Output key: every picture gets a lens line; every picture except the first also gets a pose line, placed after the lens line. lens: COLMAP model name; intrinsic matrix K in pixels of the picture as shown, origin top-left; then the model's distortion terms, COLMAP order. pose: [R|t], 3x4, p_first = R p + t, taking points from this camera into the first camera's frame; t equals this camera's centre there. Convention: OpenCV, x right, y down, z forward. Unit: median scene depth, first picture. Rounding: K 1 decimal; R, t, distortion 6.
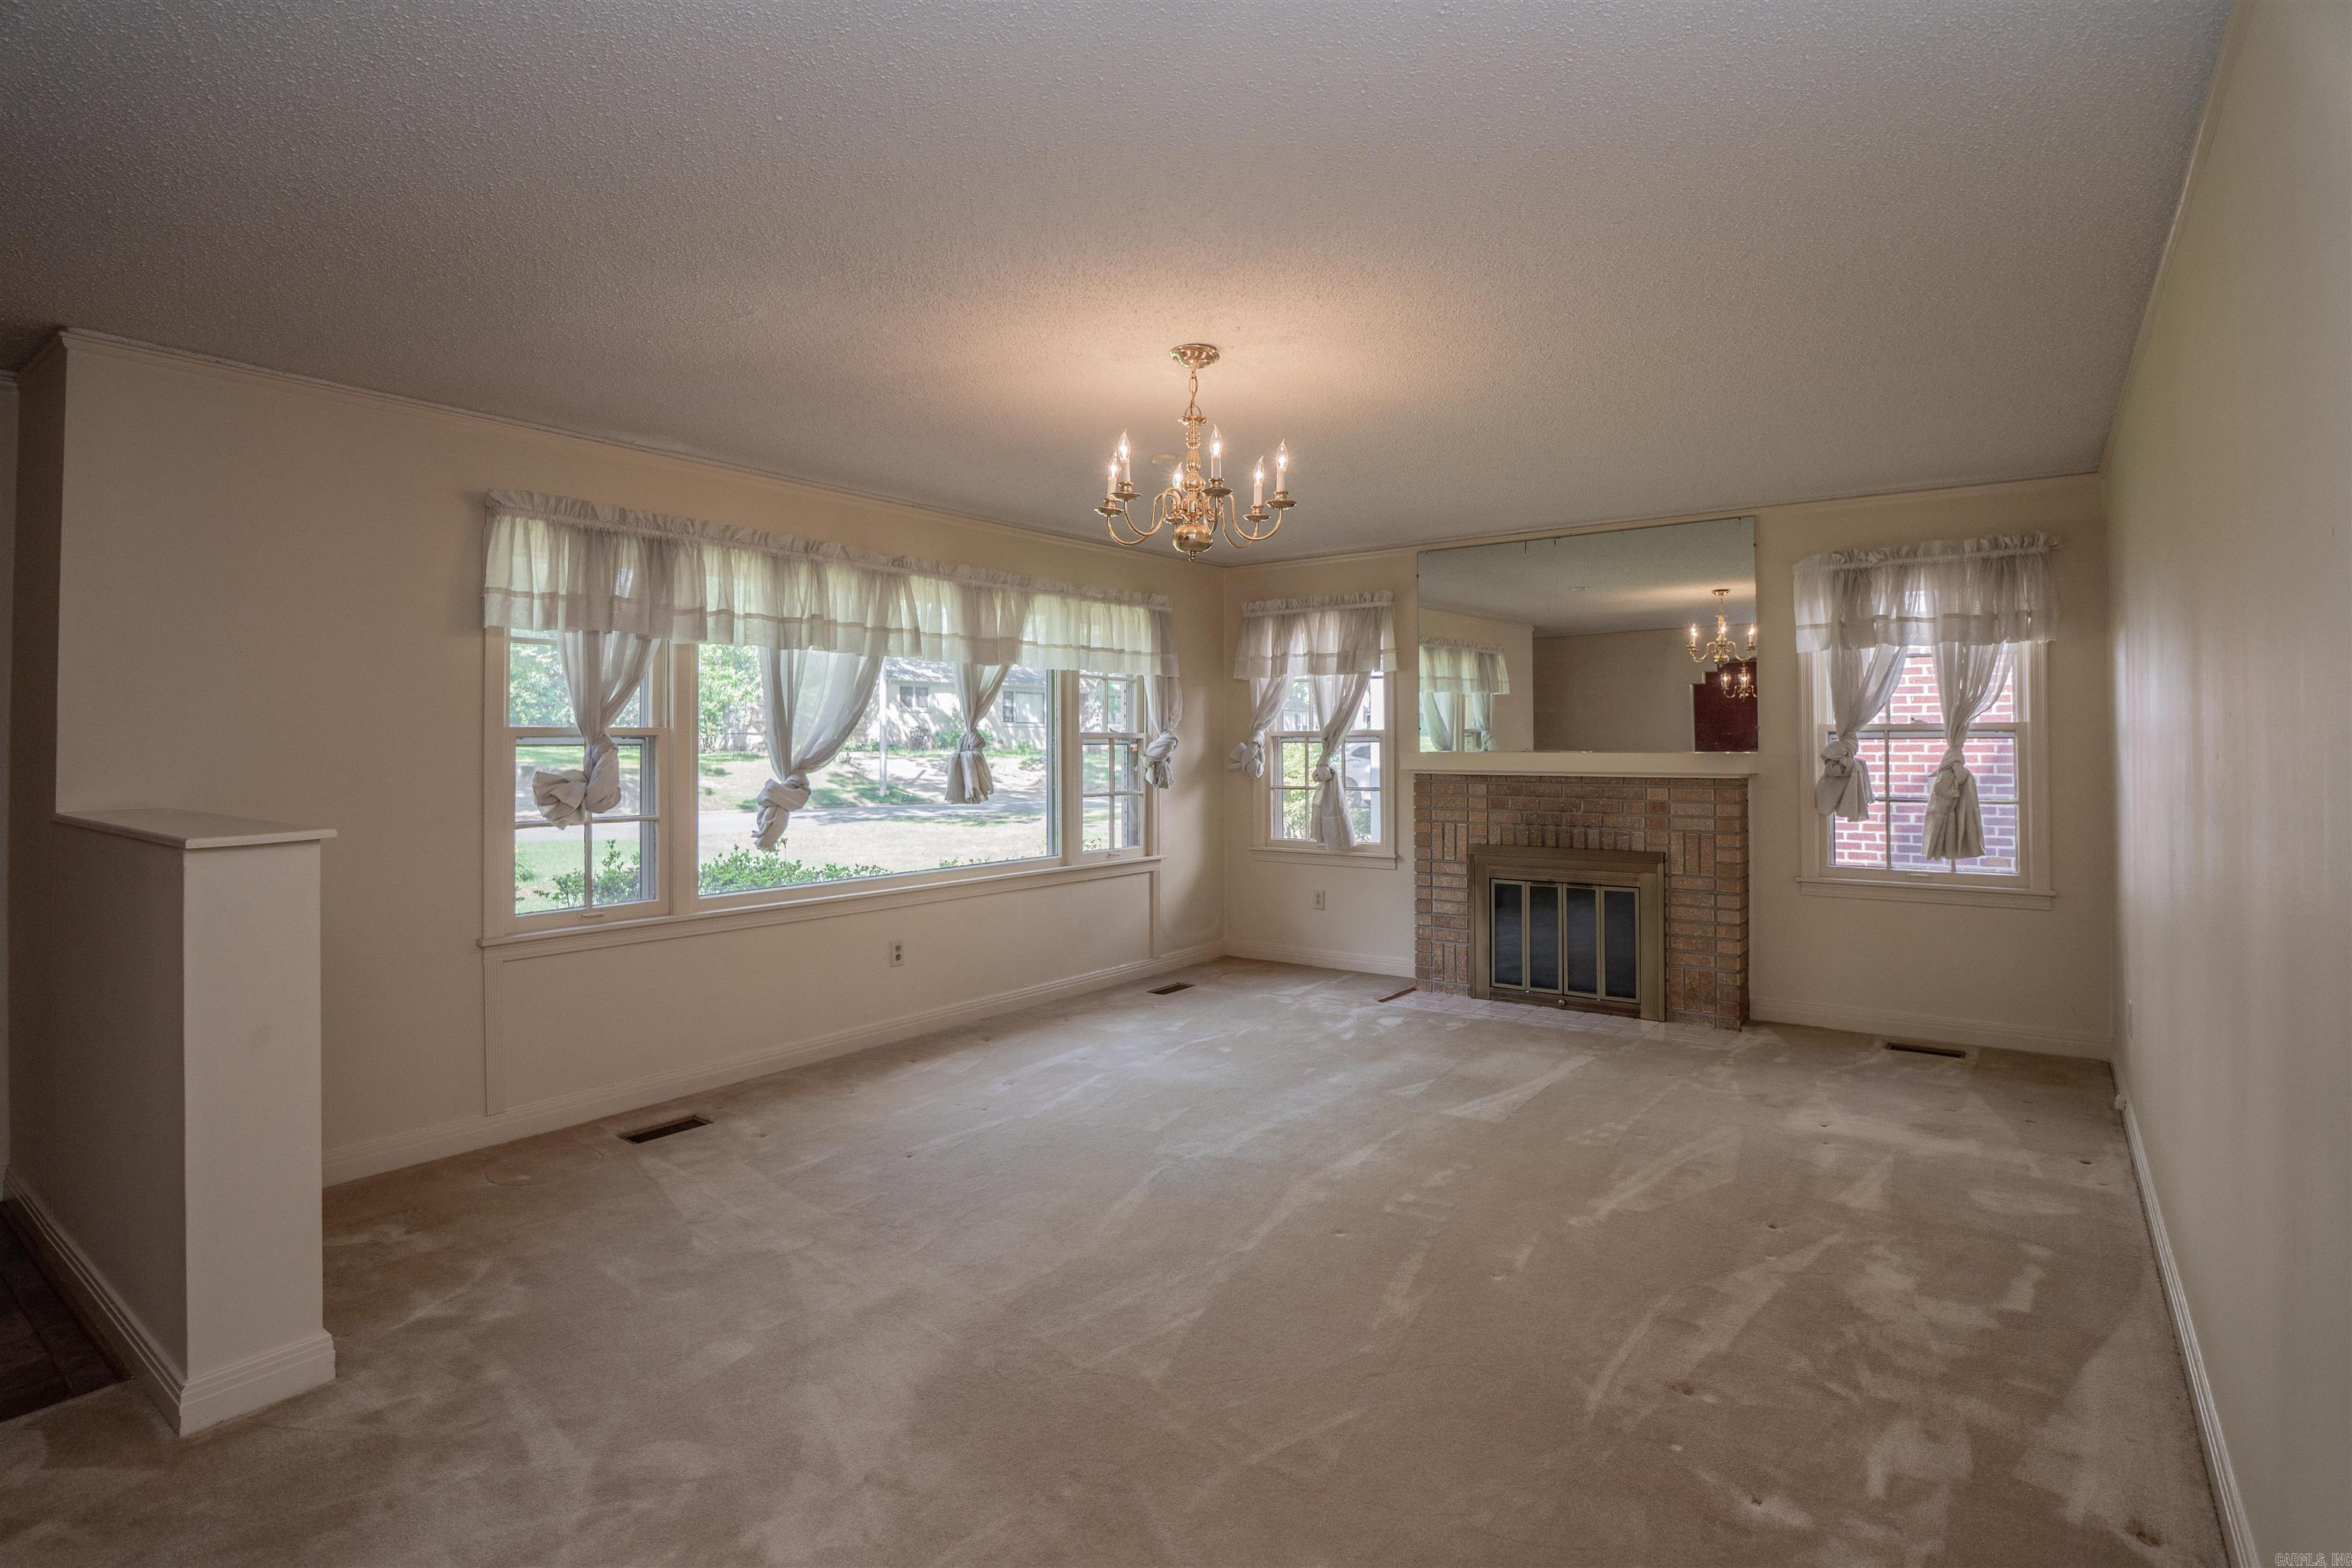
lens RADIAL K [[1162.6, 0, 1123.3], [0, 1162.6, 727.5], [0, 0, 1]] dist [-0.015407, -0.000030]
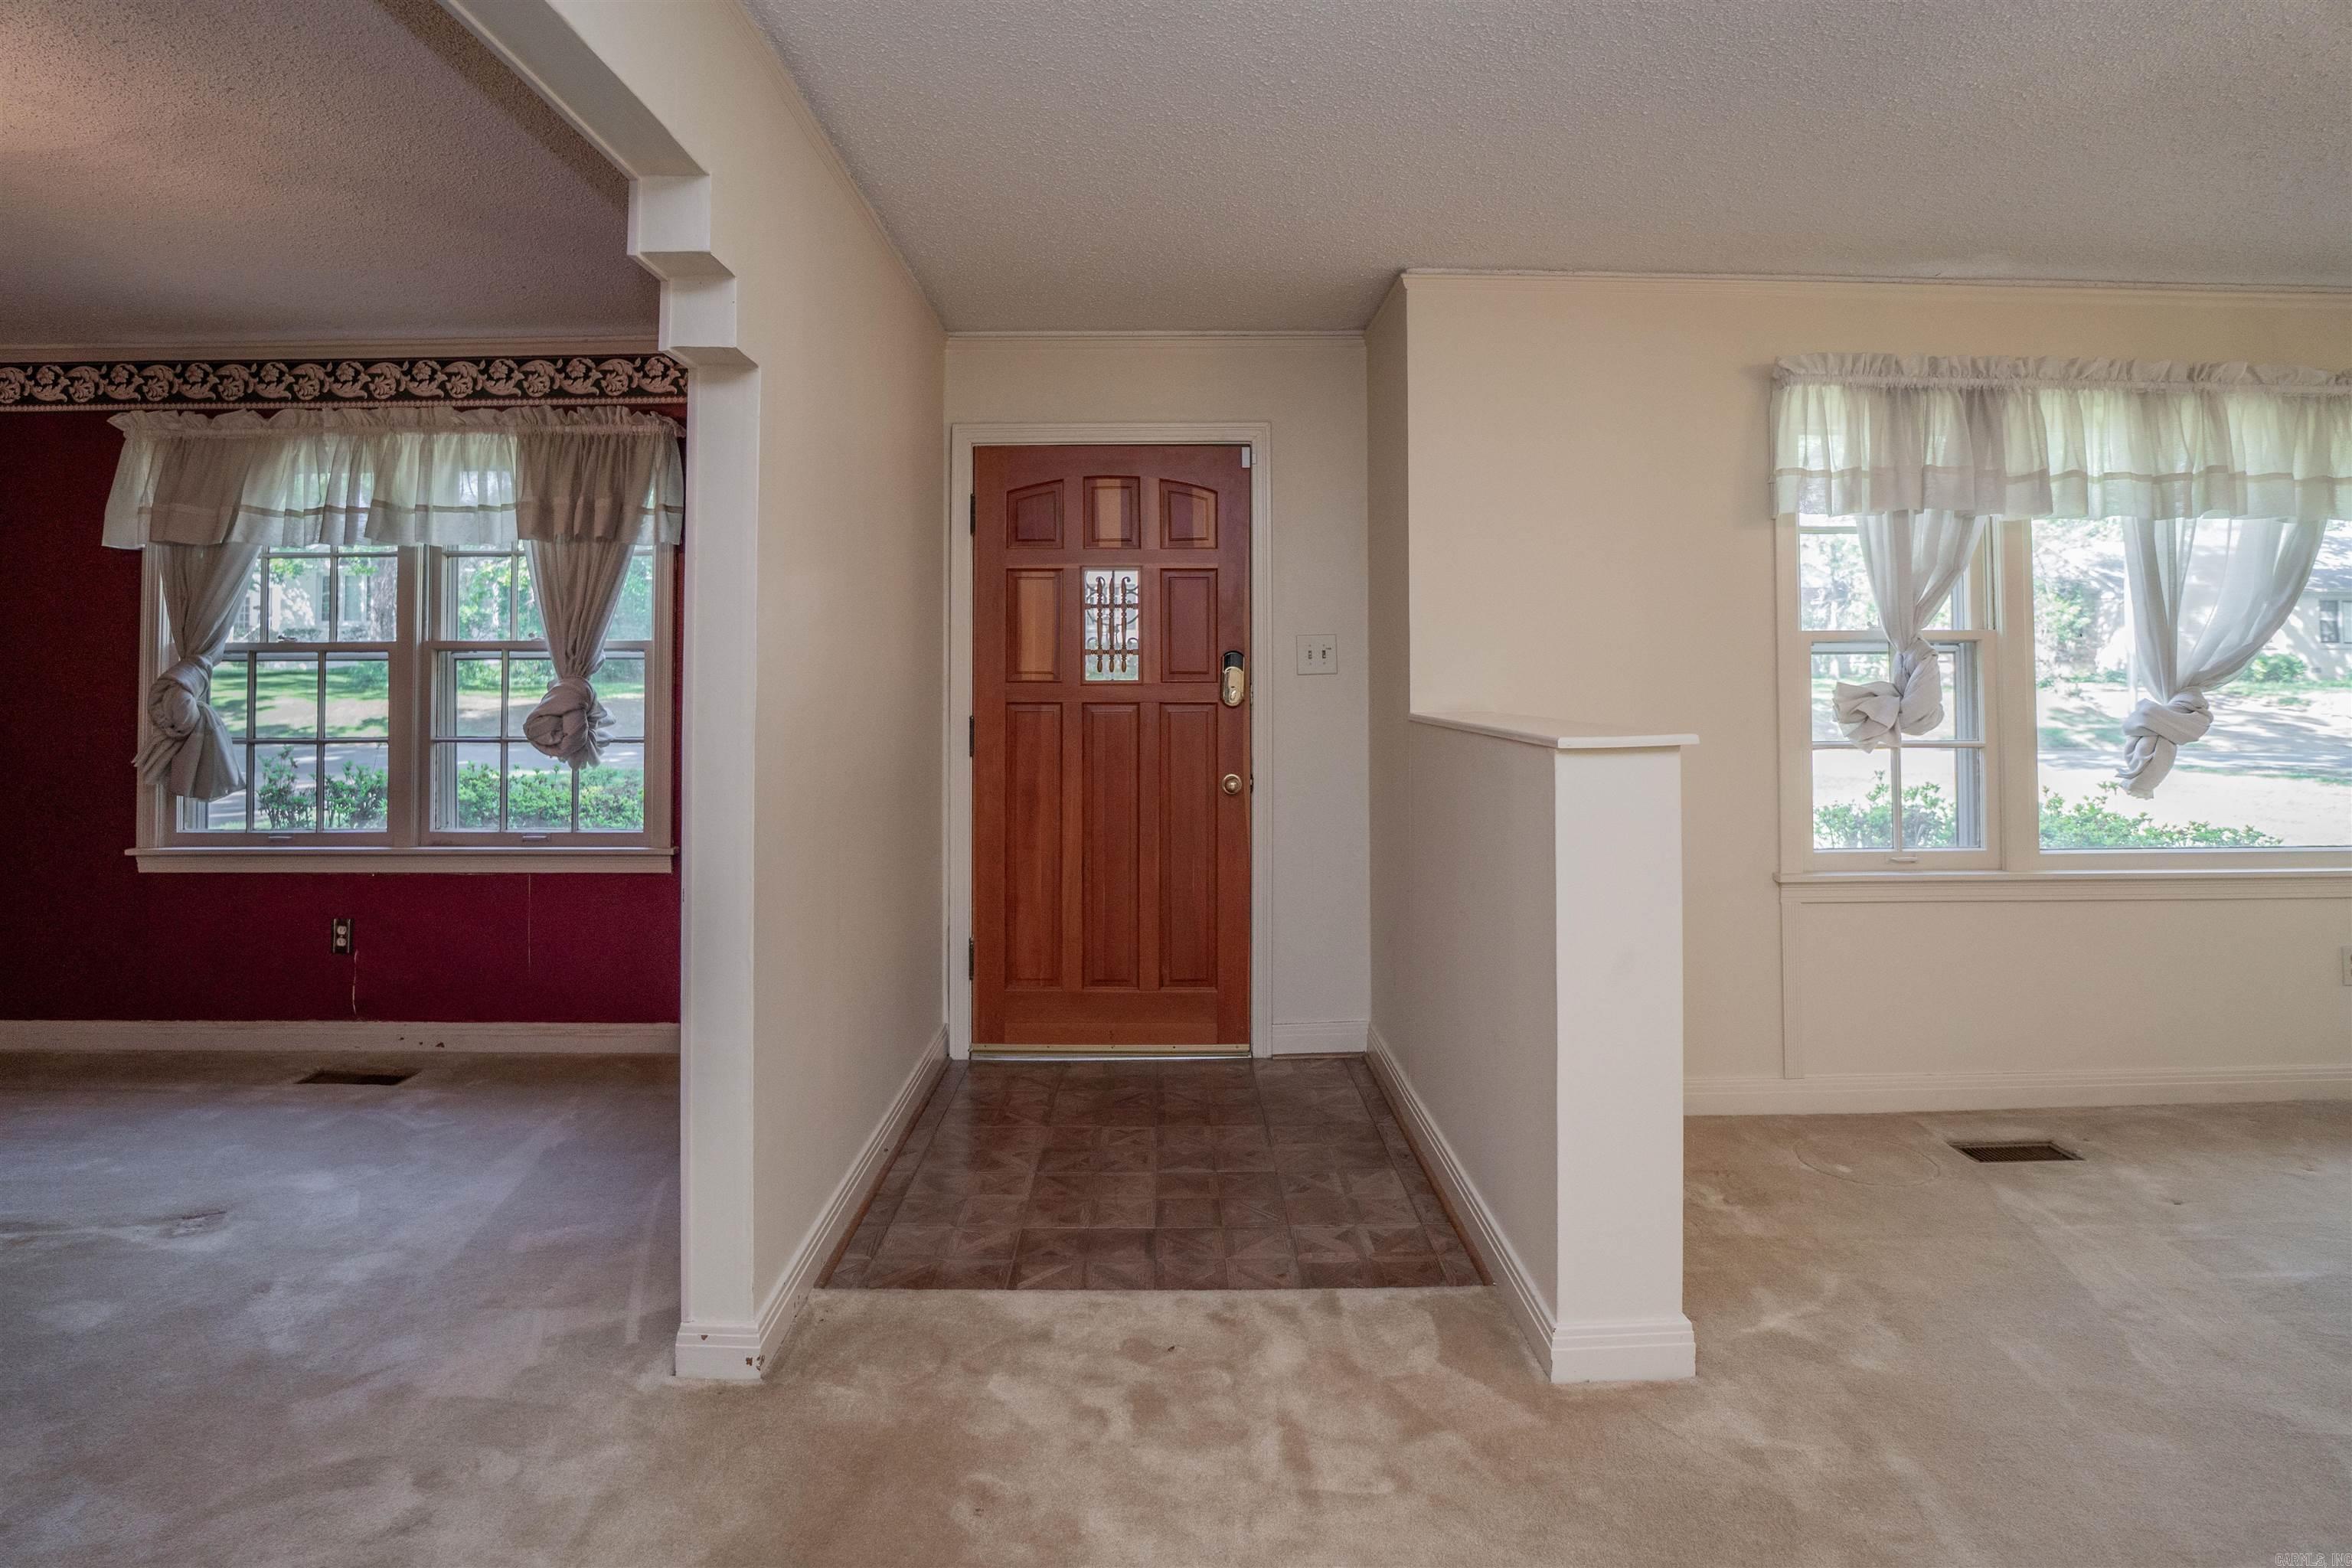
lens RADIAL K [[1152.7, 0, 1169.0], [0, 1152.7, 652.0], [0, 0, 1]] dist [-0.032083, 0.001229]
pose [[0.622095, -0.015928, -0.782779, -0.129801], [0.011069, 0.999872, -0.011549, 0.016084], [0.782863, -0.001480, 0.622192, 0.083841]]
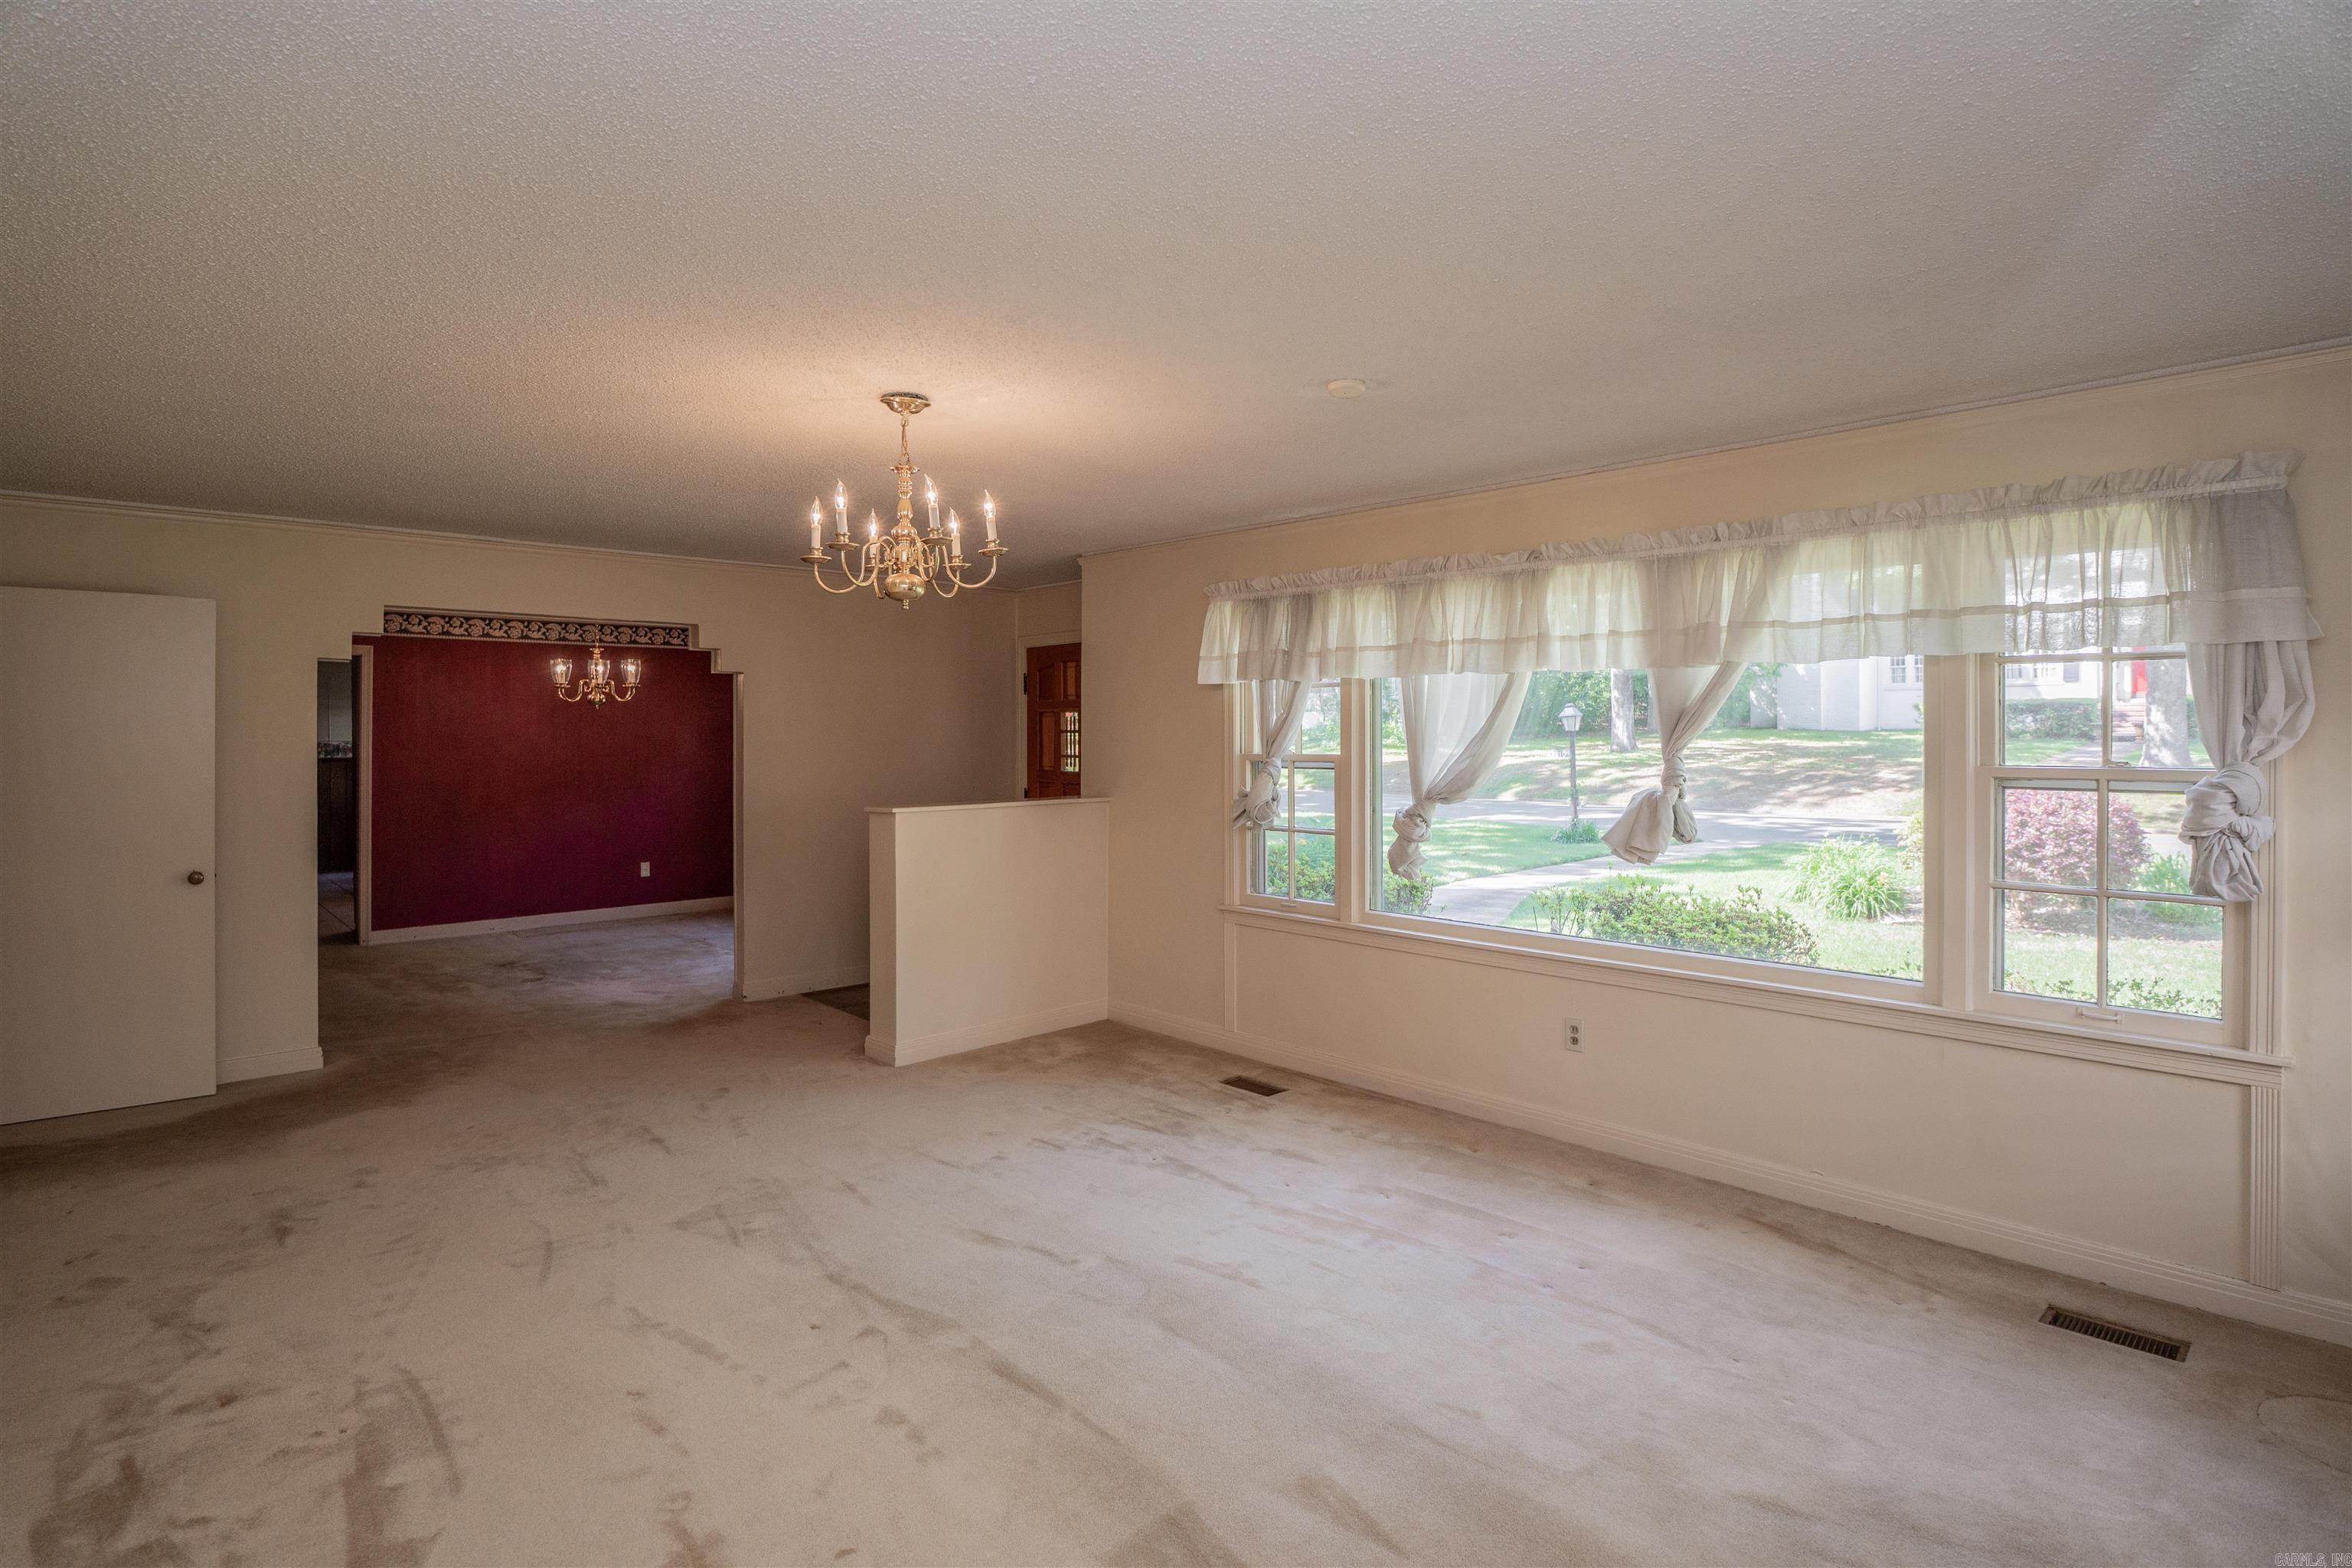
lens RADIAL K [[1140.4, 0, 1199.0], [0, 1140.4, 749.5], [0, 0, 1]] dist [-0.034916, 0.000566]
pose [[-0.106880, 0.000766, -0.994272, 0.679754], [-0.000318, 1.000000, 0.000805, -0.005437], [0.994272, 0.000402, -0.106880, 0.910228]]
